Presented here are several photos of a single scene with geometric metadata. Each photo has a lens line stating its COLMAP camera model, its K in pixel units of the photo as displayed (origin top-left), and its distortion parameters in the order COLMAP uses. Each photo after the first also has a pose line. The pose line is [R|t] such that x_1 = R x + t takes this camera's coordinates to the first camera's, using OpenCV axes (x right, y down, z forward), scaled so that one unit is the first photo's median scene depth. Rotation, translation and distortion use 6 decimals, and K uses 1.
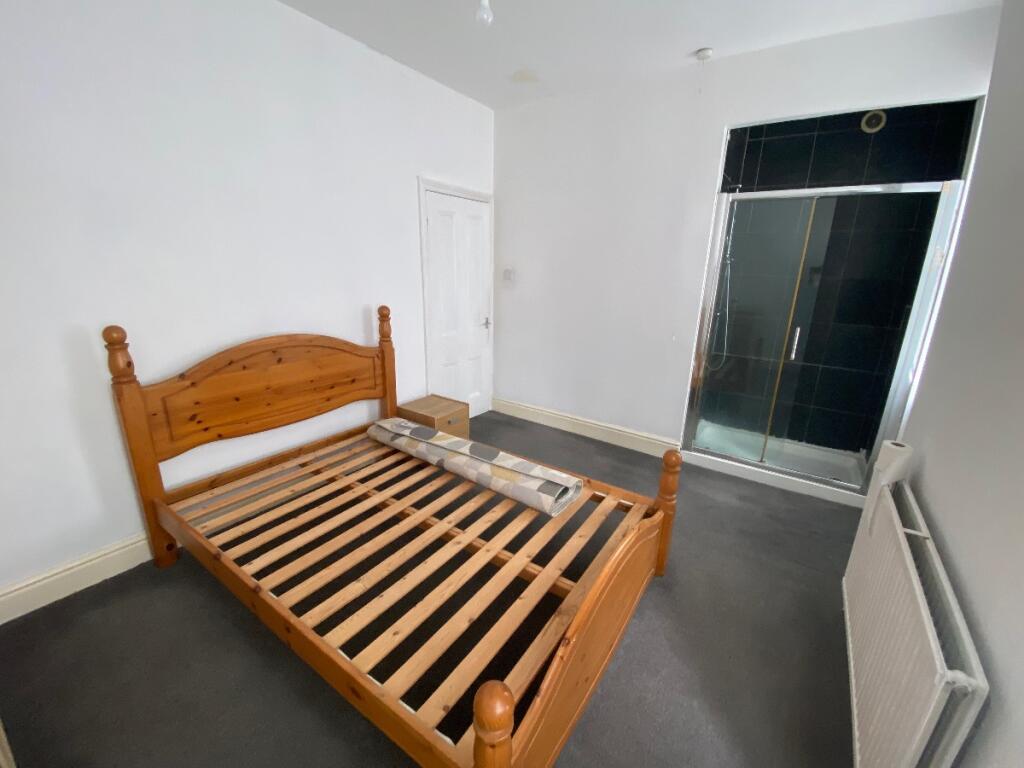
lens RADIAL K [[412.5, 0, 512.0], [0, 412.5, 384.0], [0, 0, 1]] dist [0.014415, -0.017377]
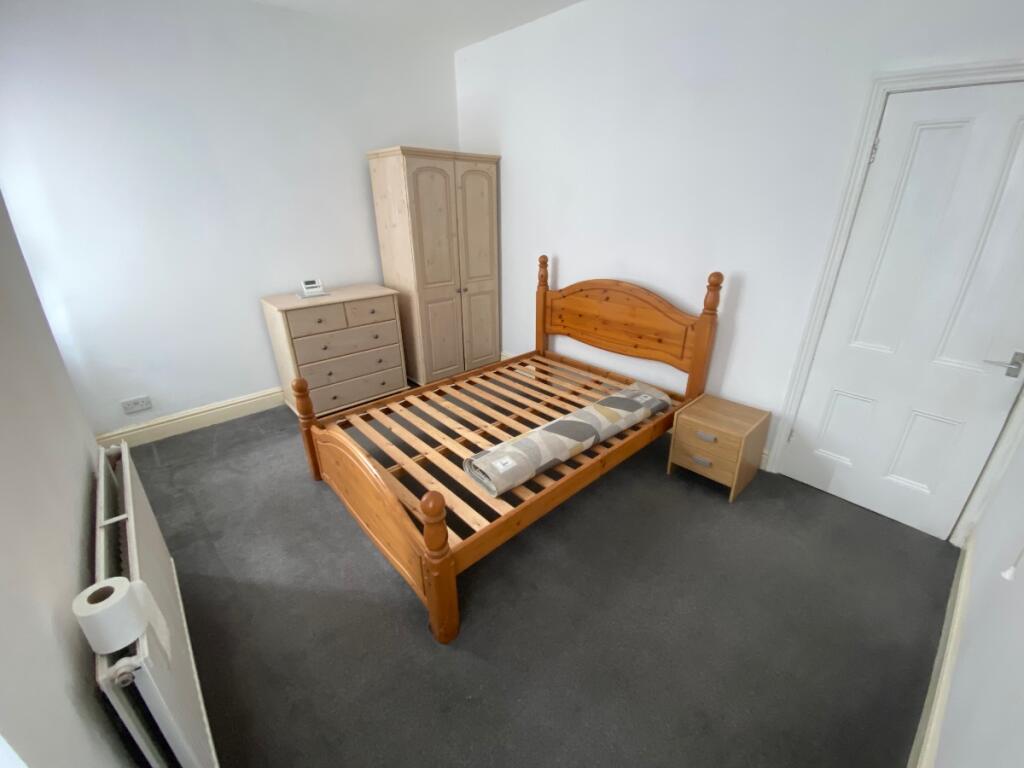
lens RADIAL K [[413.2, 0, 512.0], [0, 413.2, 384.0], [0, 0, 1]] dist [0.056115, -0.035140]
pose [[-0.216253, 0.357744, -0.908435, 0.695384], [-0.279110, 0.868969, 0.408644, -0.242772], [0.935592, 0.341924, -0.088067, 0.821975]]
